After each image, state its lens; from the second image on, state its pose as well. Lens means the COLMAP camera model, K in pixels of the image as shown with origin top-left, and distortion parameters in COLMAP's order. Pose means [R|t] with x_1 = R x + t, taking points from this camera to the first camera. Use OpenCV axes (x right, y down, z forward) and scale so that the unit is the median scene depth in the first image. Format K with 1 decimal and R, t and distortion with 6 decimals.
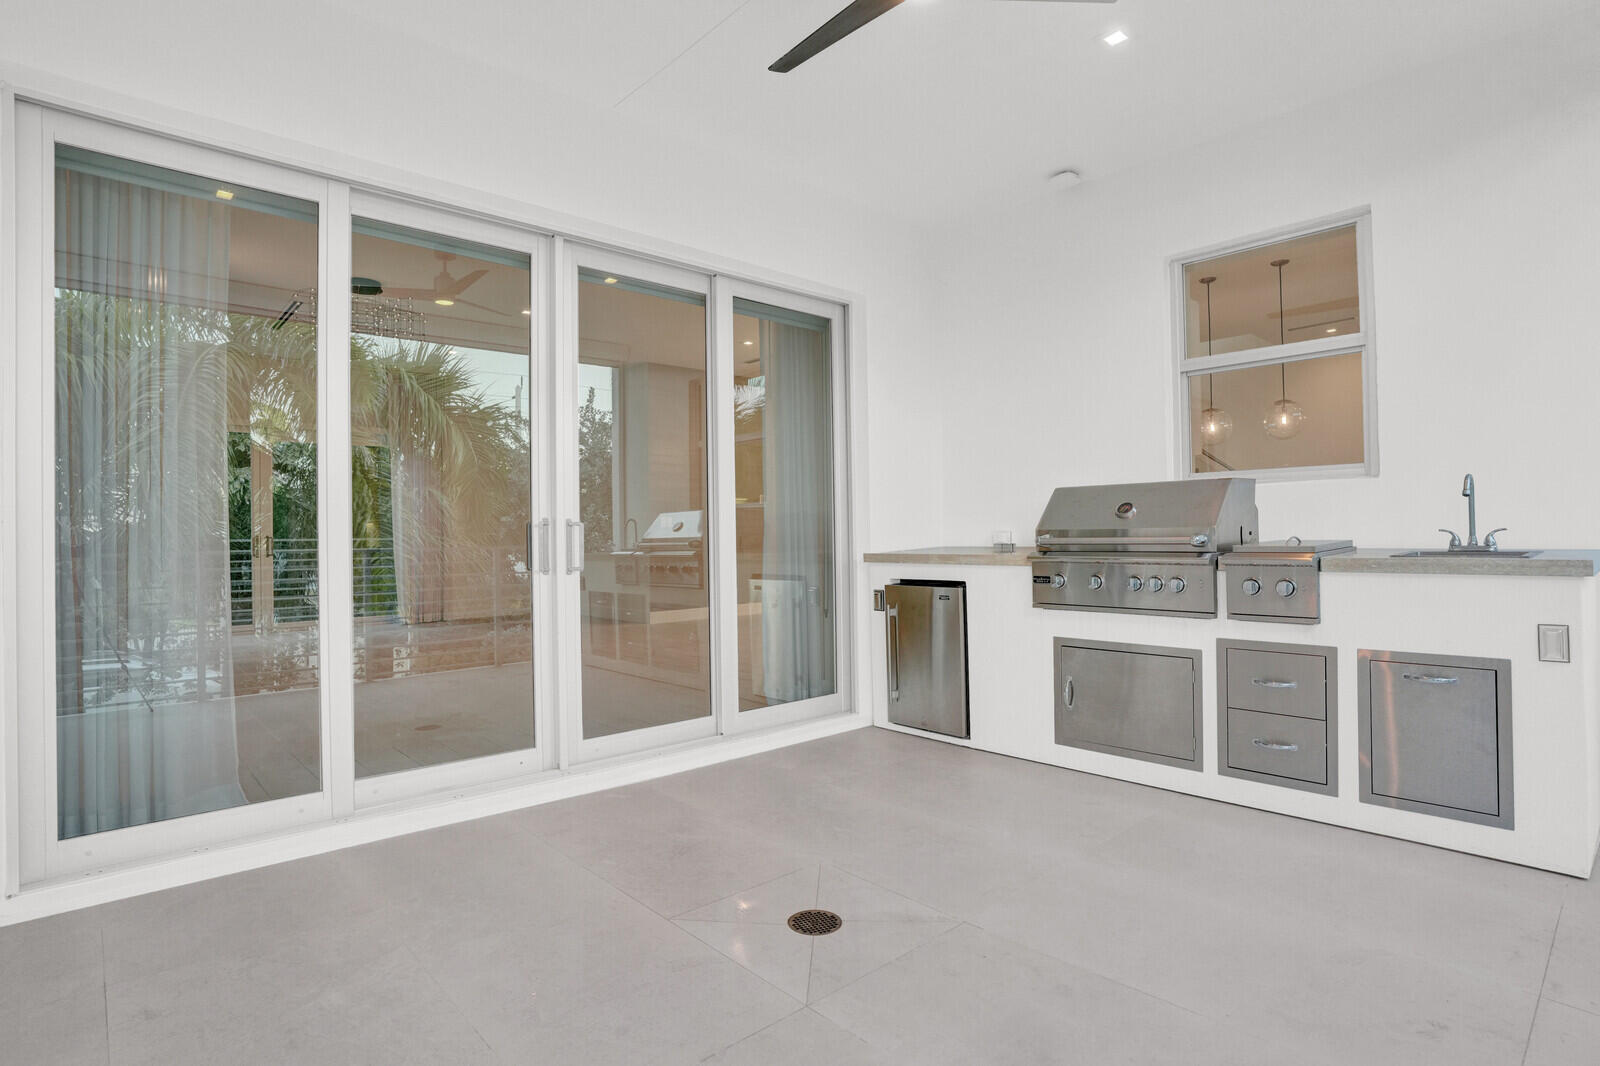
lens RADIAL K [[840.0, 0, 800.0], [0, 840.0, 533.0], [0, 0, 1]] dist [0.000426, 0.000097]
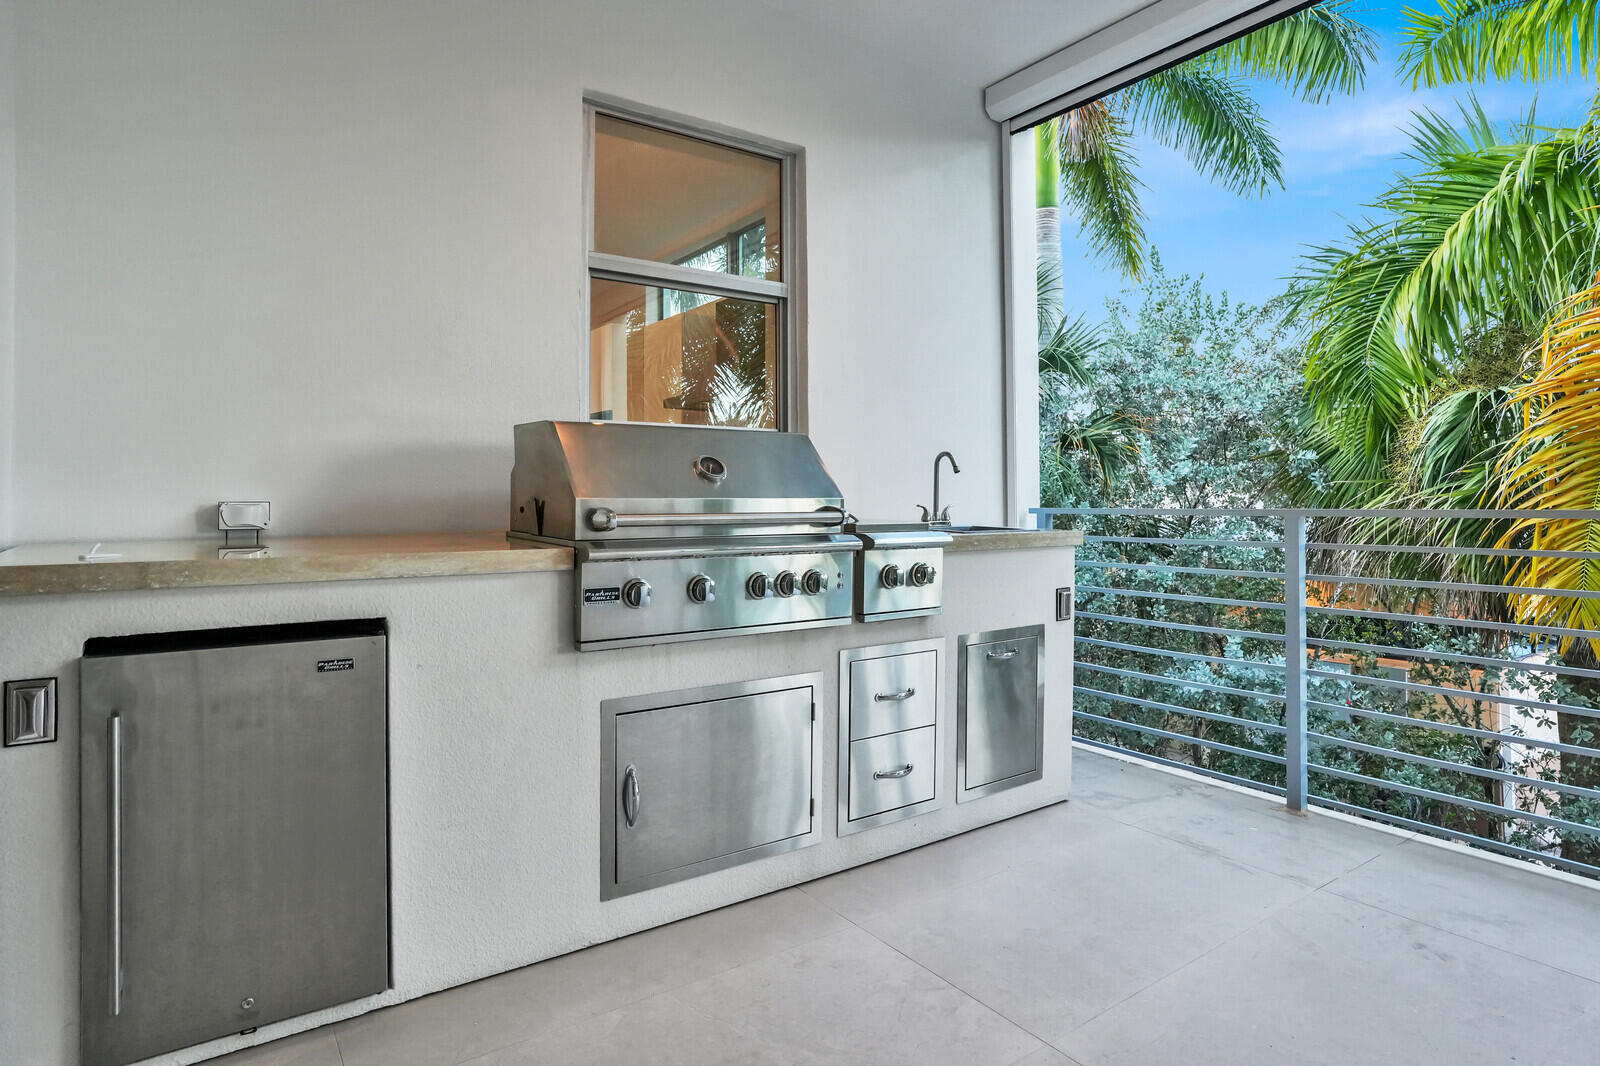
lens RADIAL K [[885.5, 0, 800.0], [0, 885.5, 533.0], [0, 0, 1]] dist [-0.000379, -0.000143]
pose [[0.125576, -0.002114, 0.992082, -0.228270], [0.011908, 0.999929, 0.000623, 0.018242], [-0.992013, 0.011736, 0.125592, 0.781995]]
